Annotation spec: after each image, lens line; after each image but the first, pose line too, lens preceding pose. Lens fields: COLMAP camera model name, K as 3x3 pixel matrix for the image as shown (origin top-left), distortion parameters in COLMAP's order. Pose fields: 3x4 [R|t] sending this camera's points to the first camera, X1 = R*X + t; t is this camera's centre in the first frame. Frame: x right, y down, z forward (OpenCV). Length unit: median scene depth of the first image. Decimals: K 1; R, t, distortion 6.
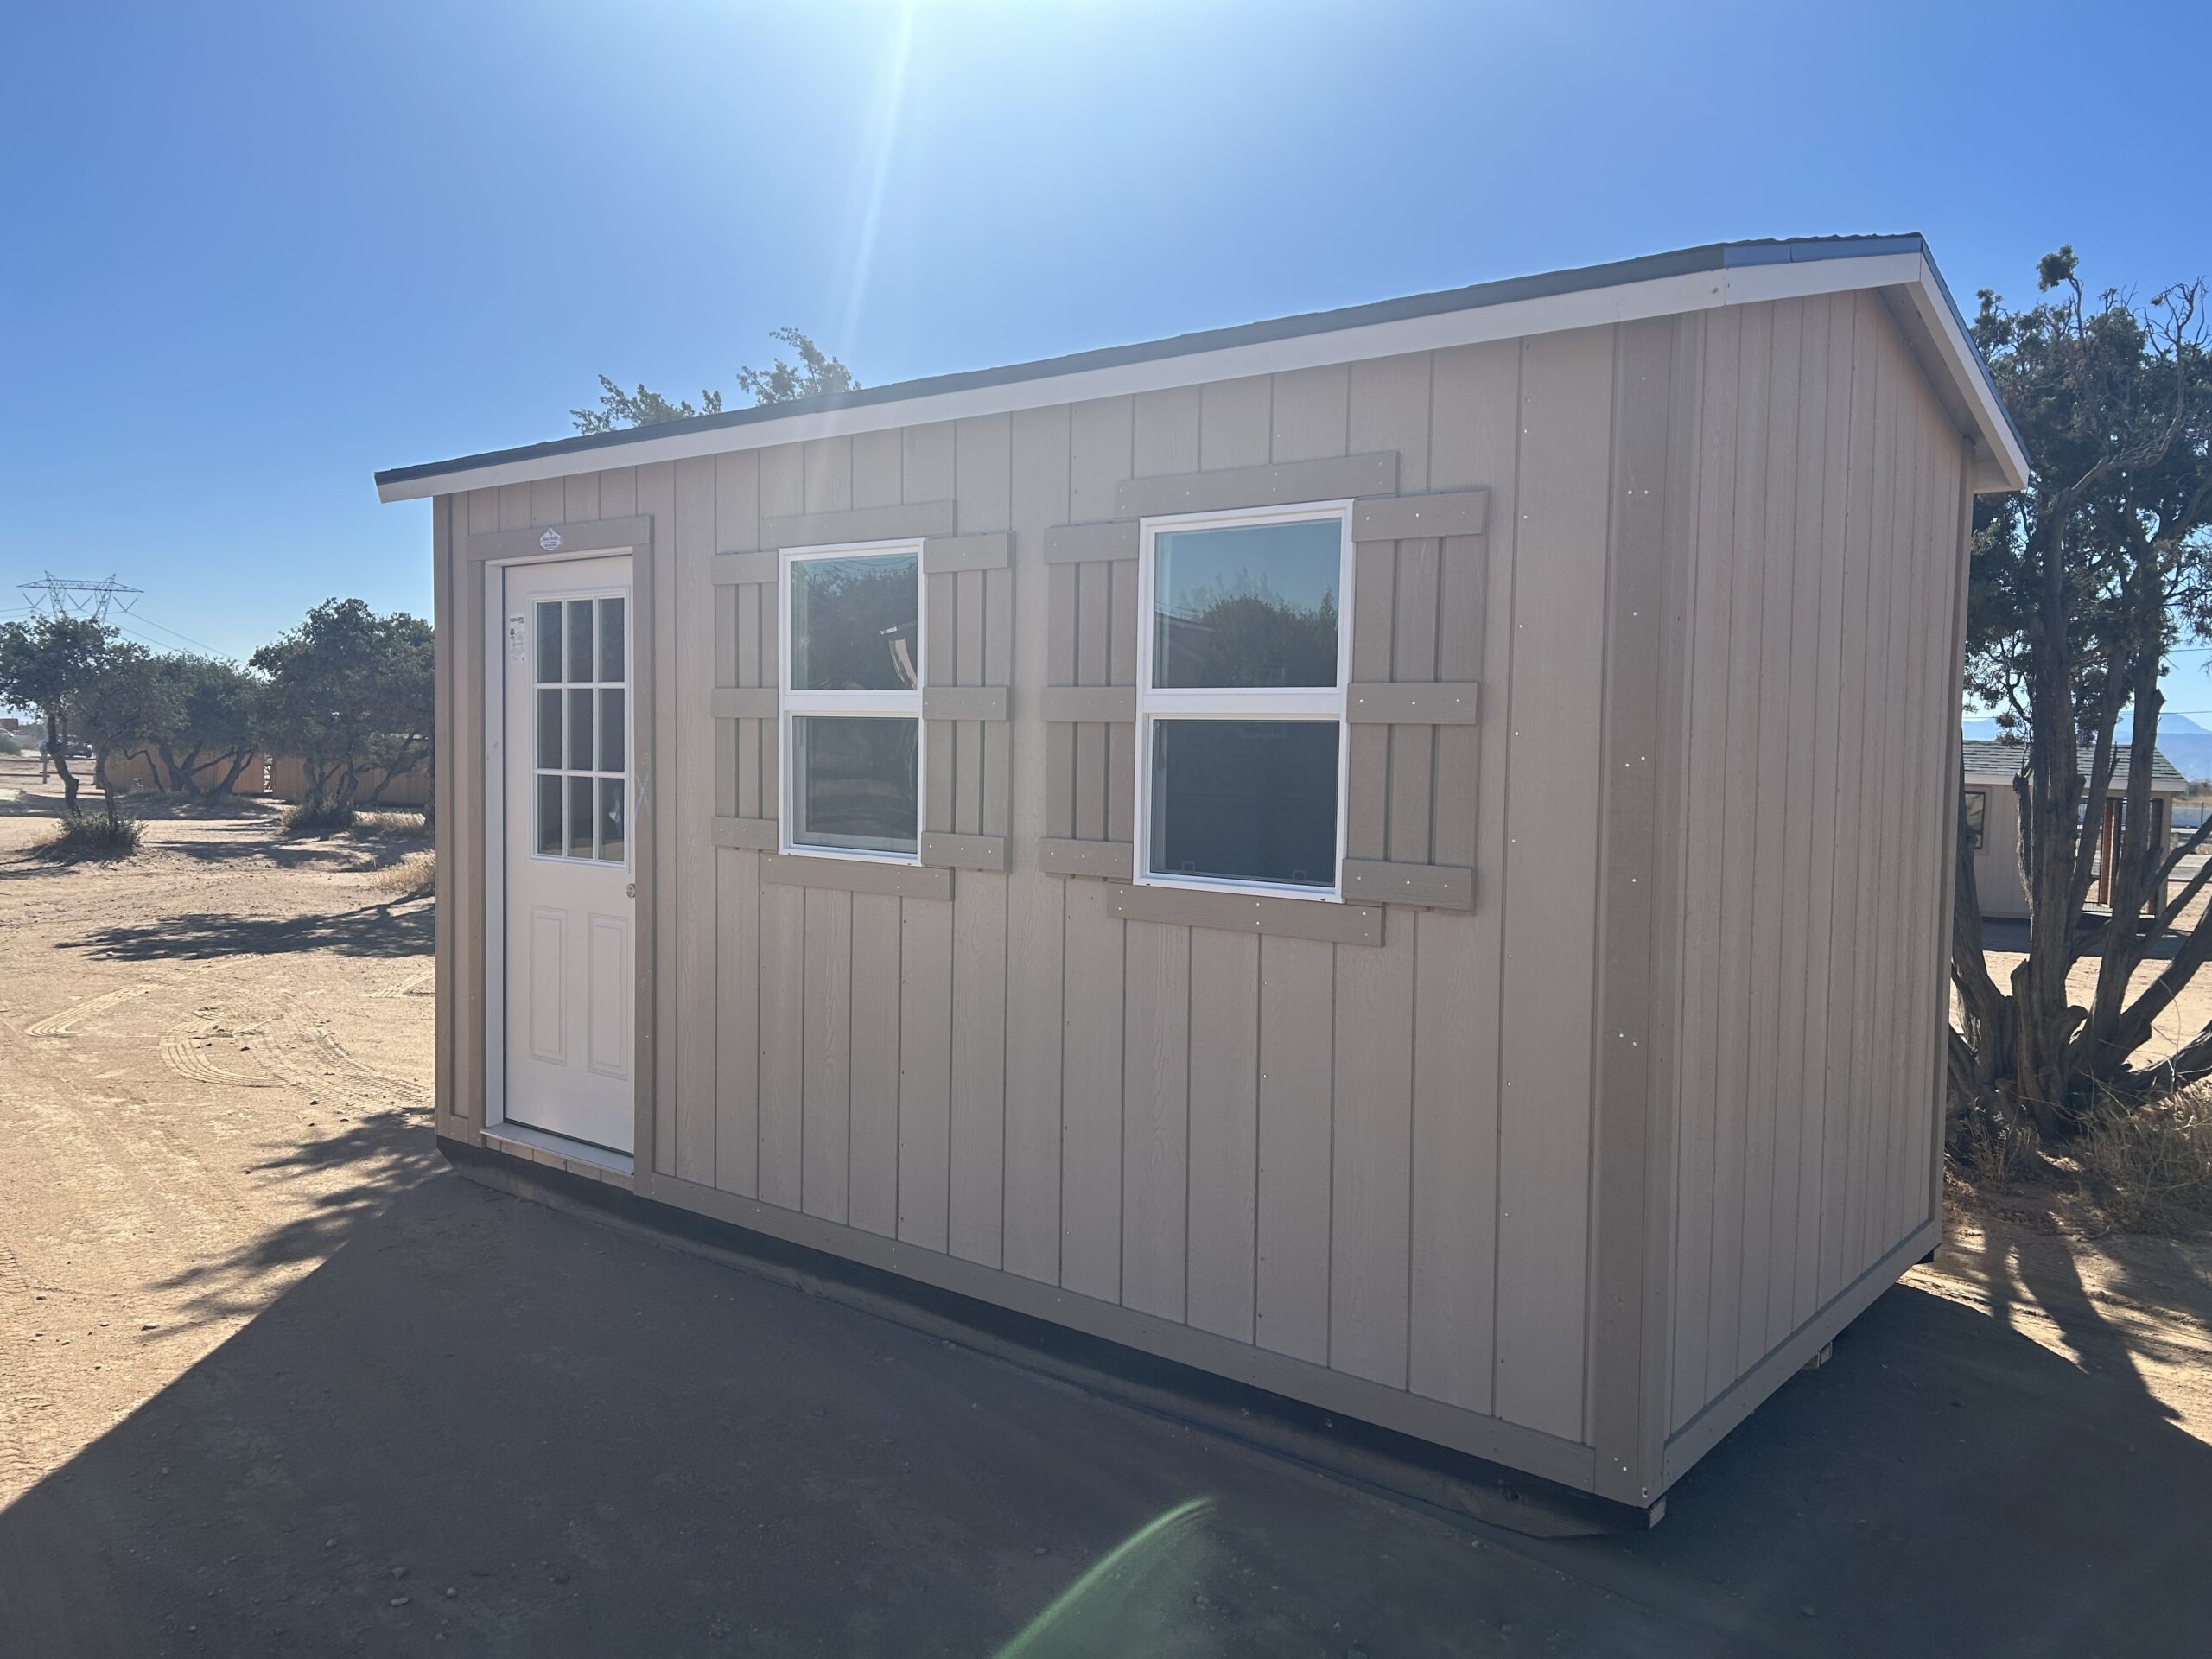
lens RADIAL K [[1662.4, 0, 1106.0], [0, 1662.4, 829.5], [0, 0, 1]] dist [0.040406, -0.000408]
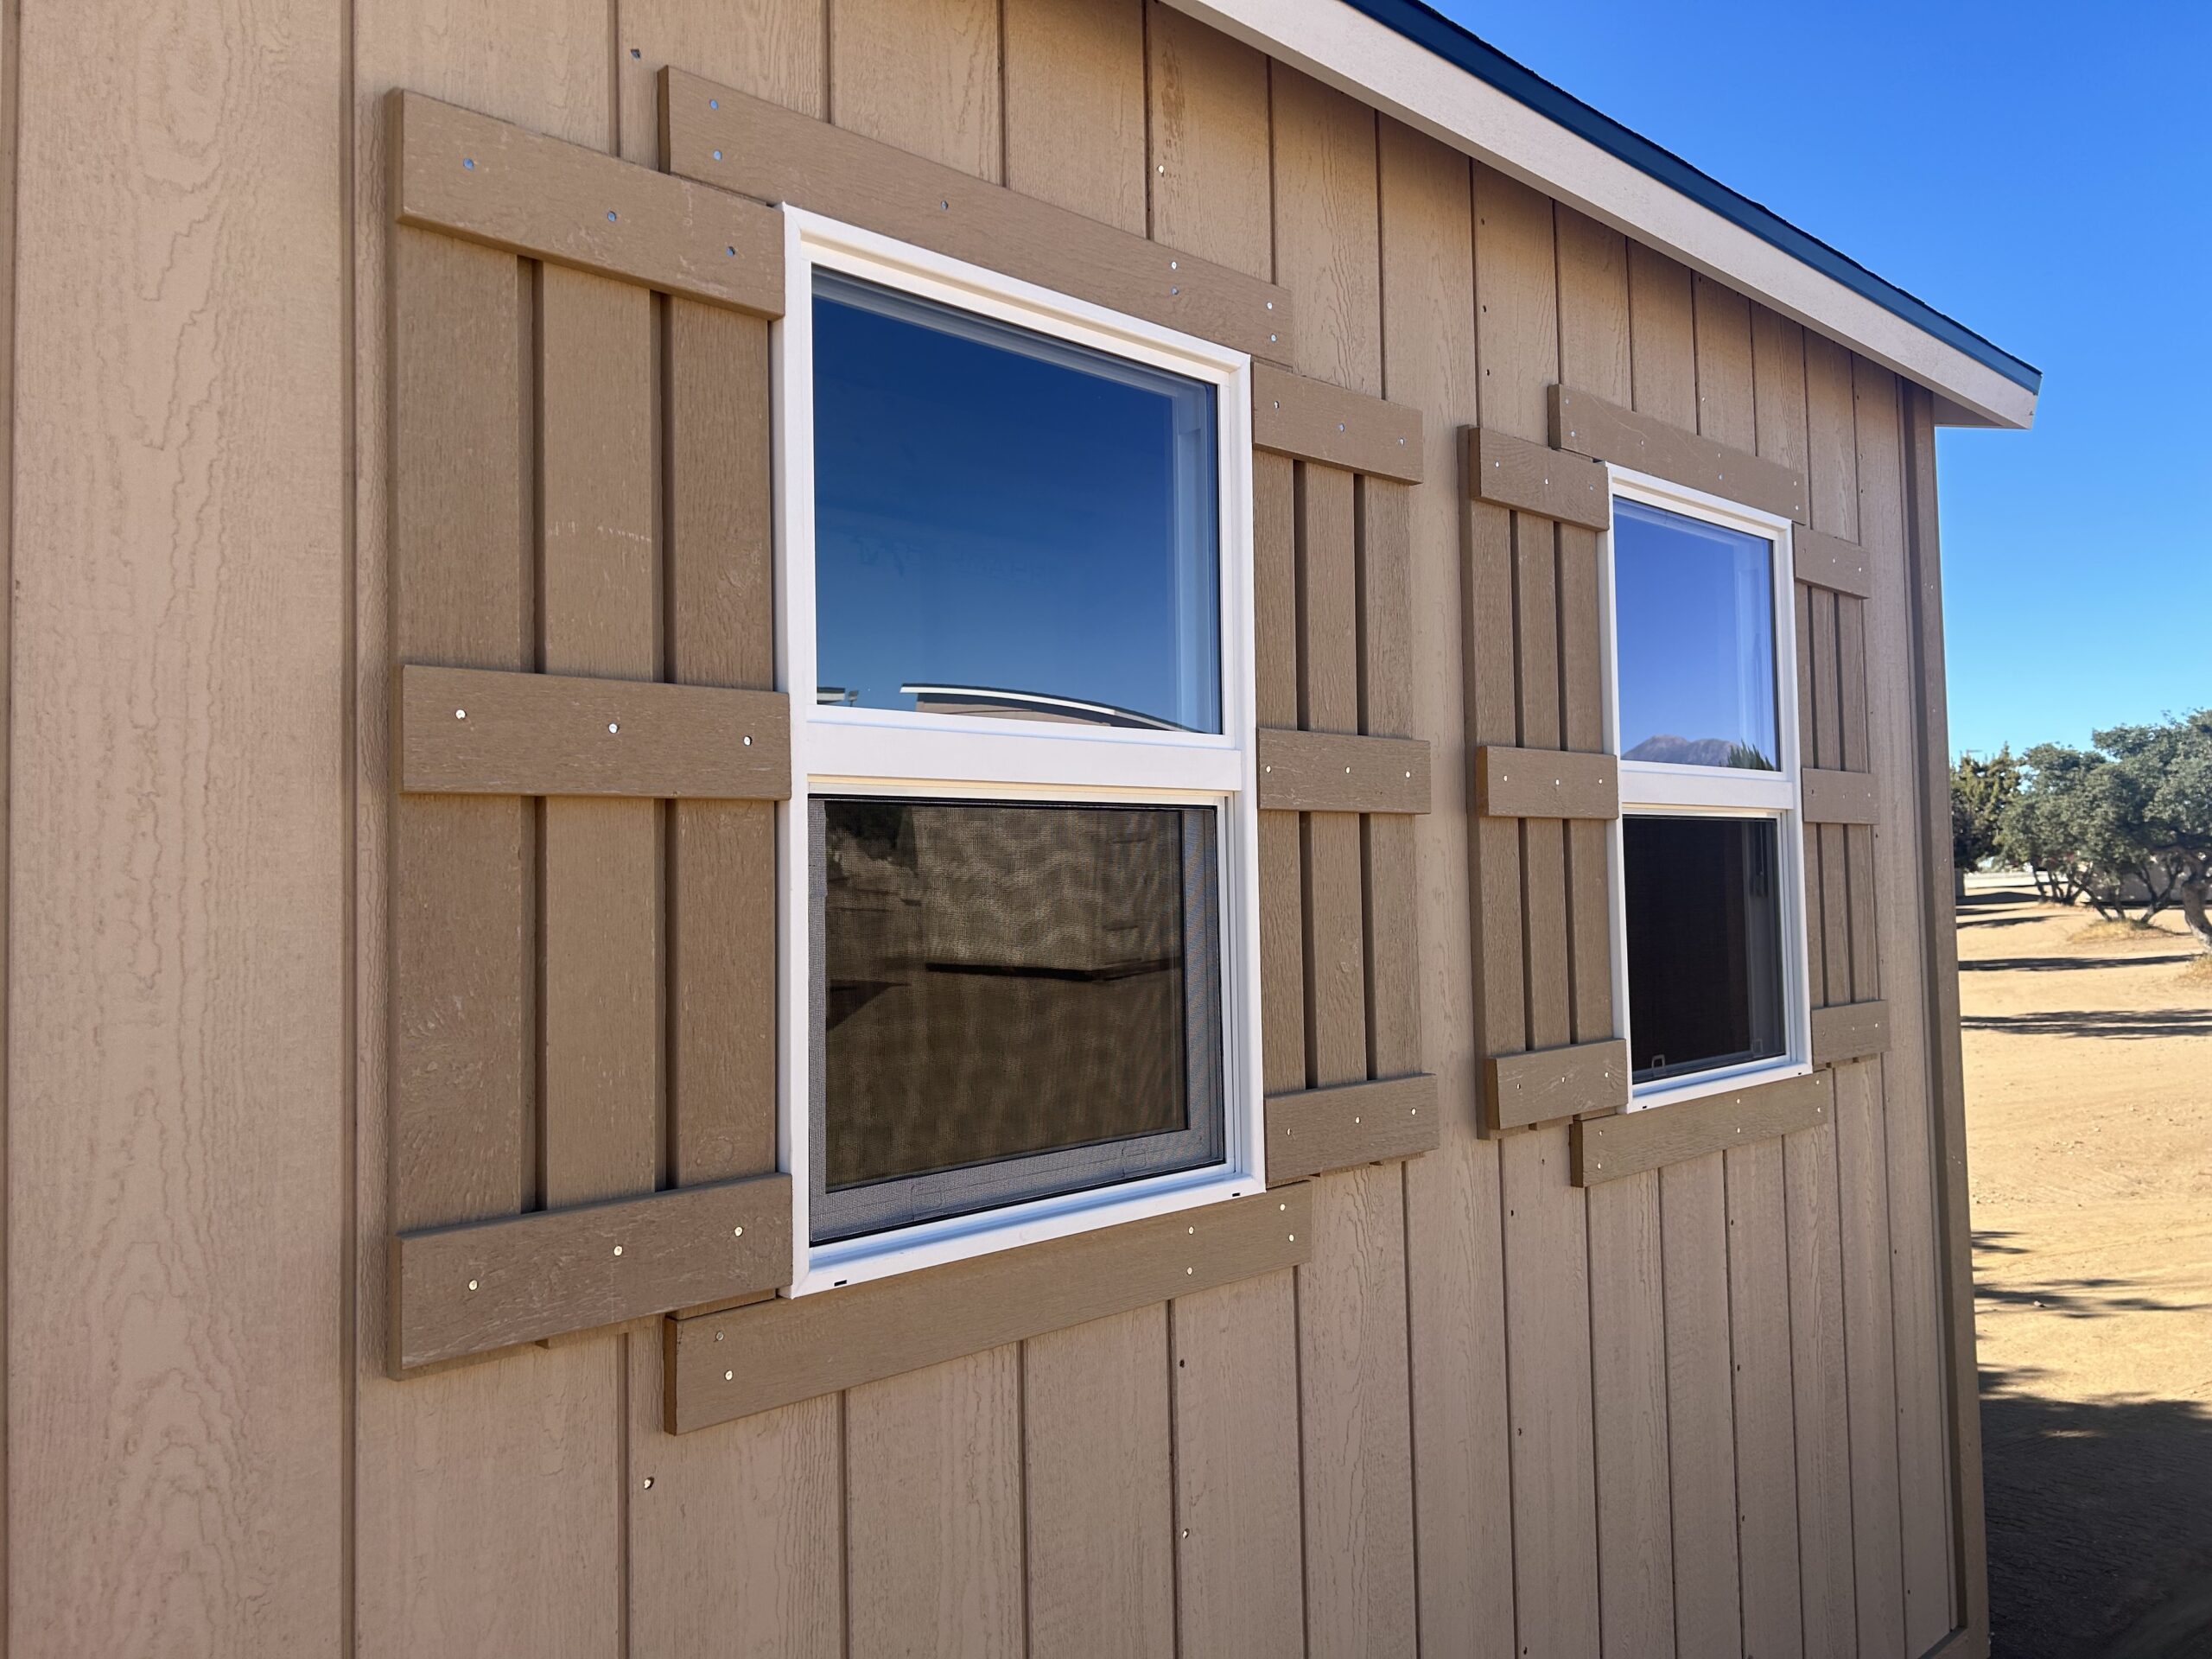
lens RADIAL K [[1662.4, 0, 1106.0], [0, 1662.4, 829.5], [0, 0, 1]] dist [0.040406, -0.000408]
pose [[0.114469, 0.015772, 0.993302, -0.468662], [0.080356, 0.996451, -0.025082, -0.051212], [-0.990172, 0.082689, 0.112795, 0.923433]]
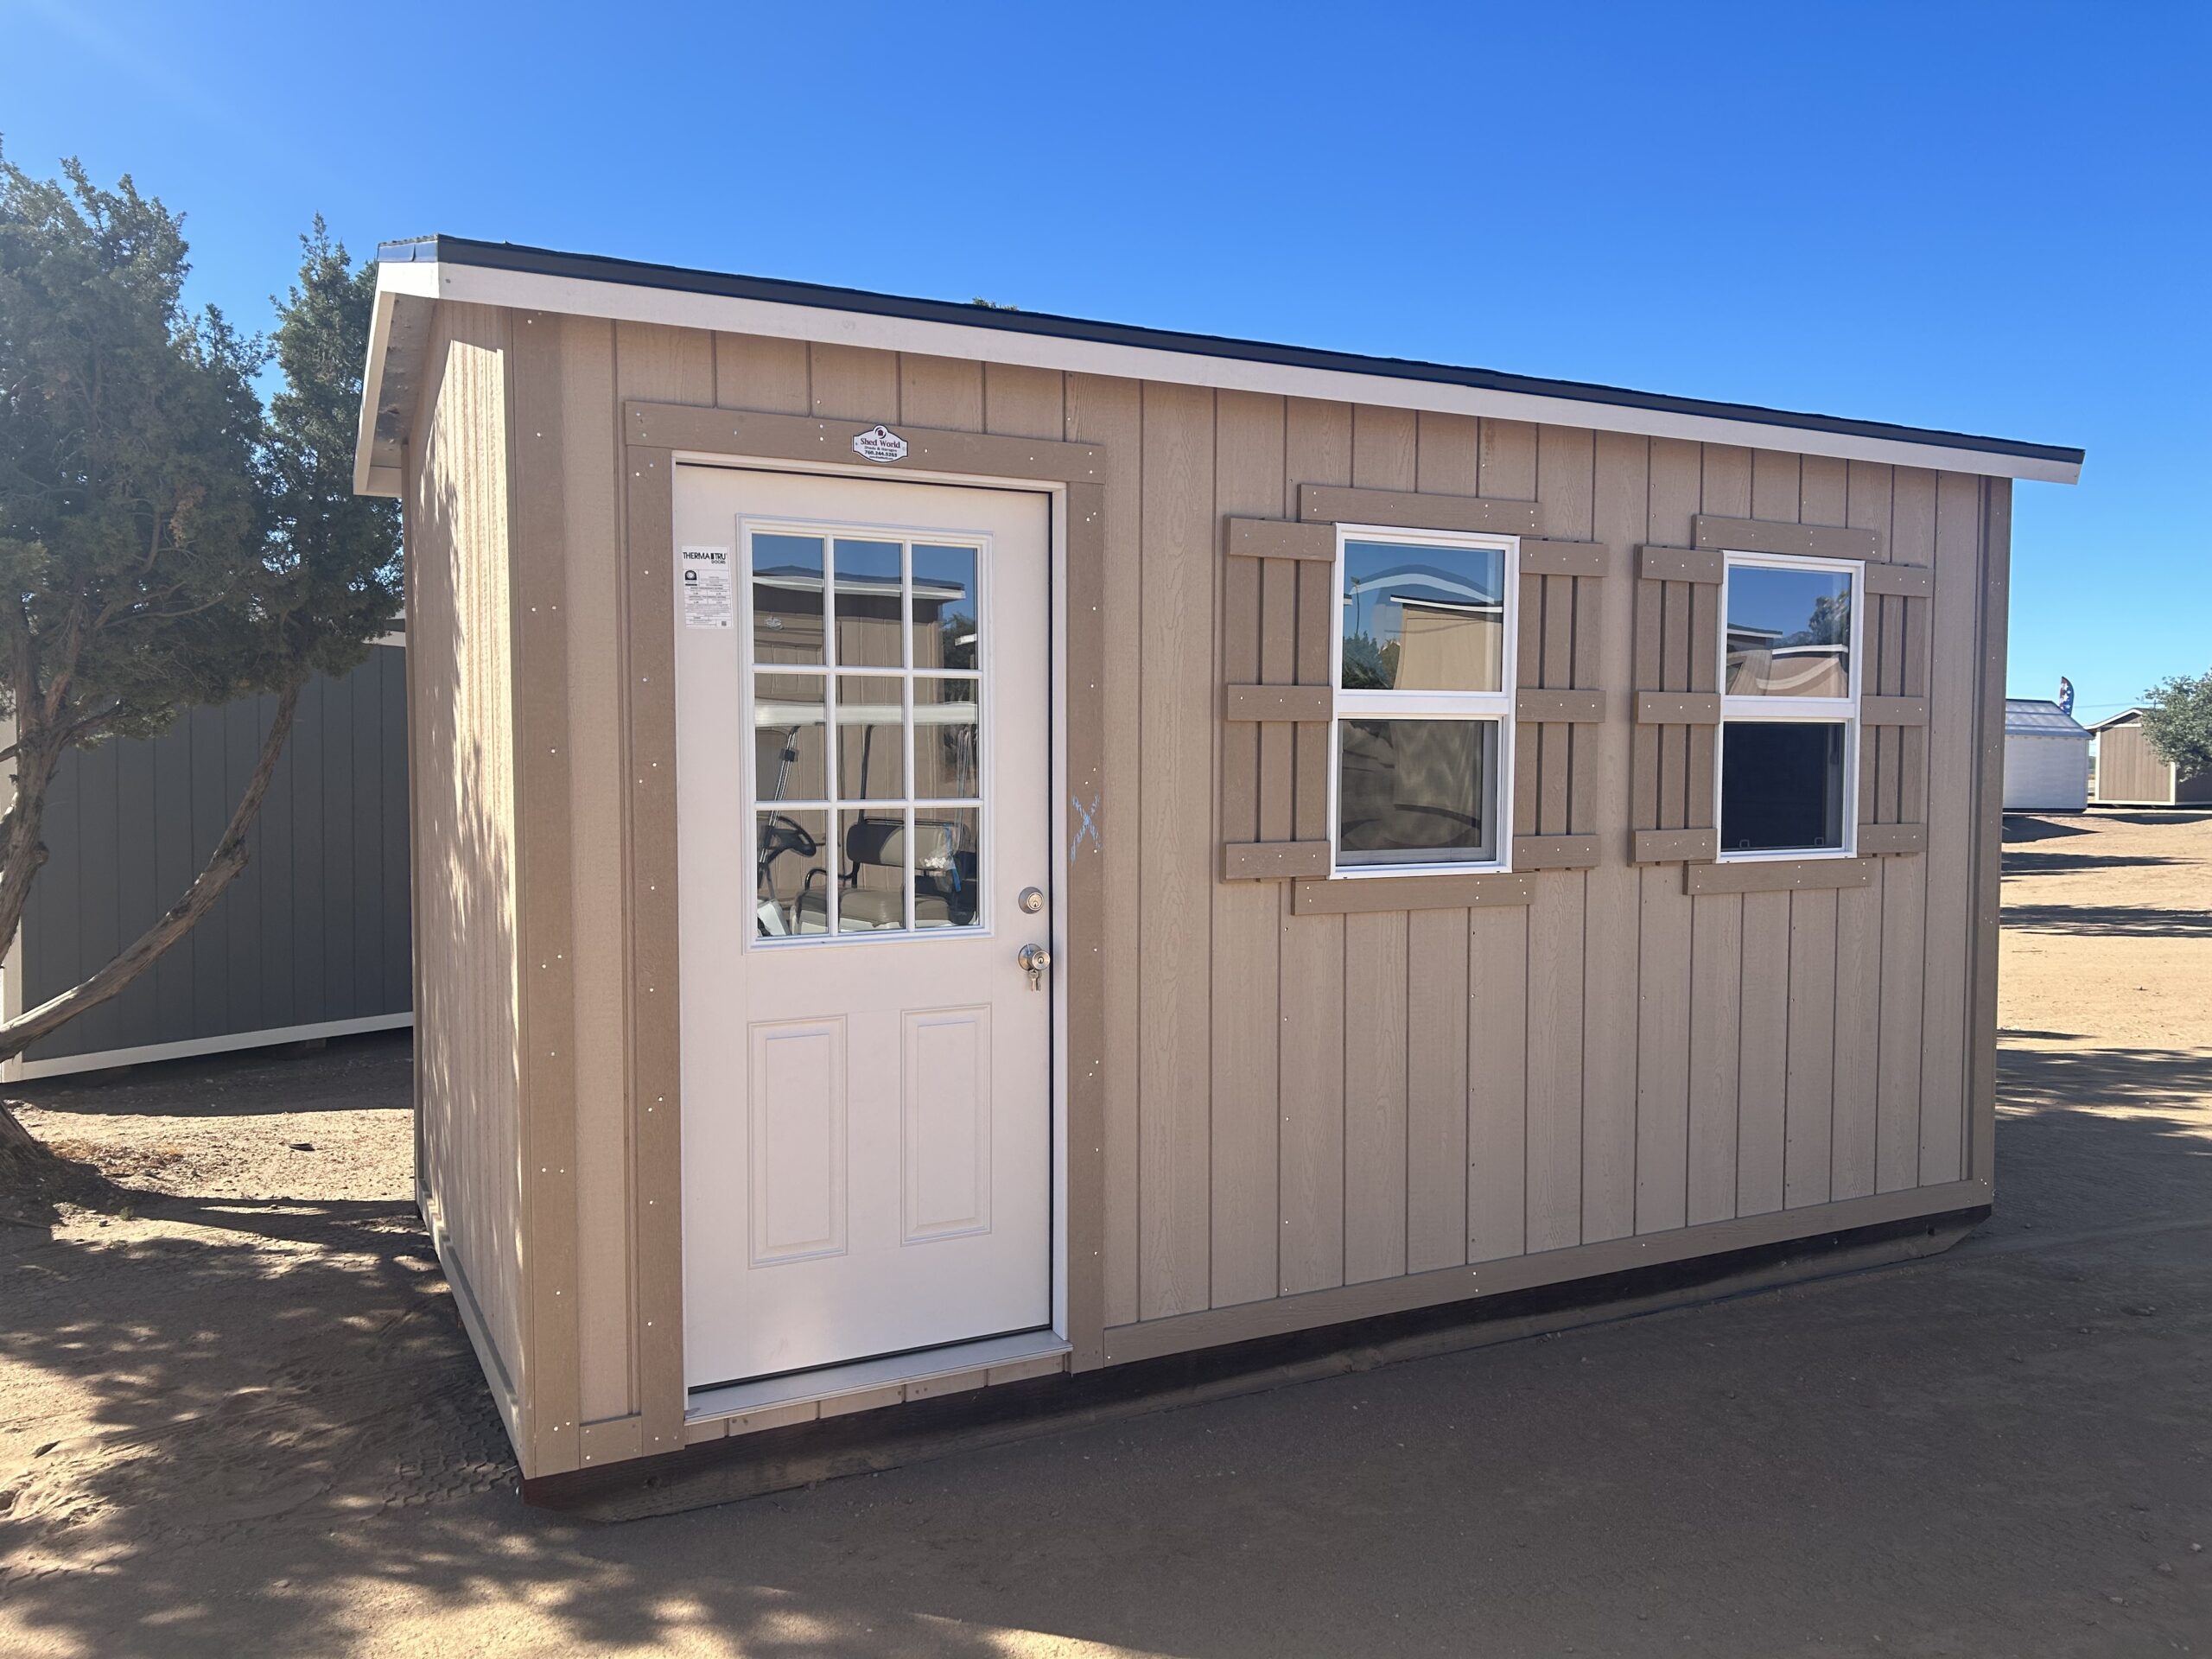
lens RADIAL K [[1649.5, 0, 1105.2], [0, 1649.5, 861.2], [0, 0, 1]] dist [0.033185, -0.002871]
pose [[0.406249, -0.076101, 0.910588, -1.029091], [0.058948, 0.996633, 0.056993, -0.050850], [-0.911859, 0.030524, 0.409368, 0.766663]]
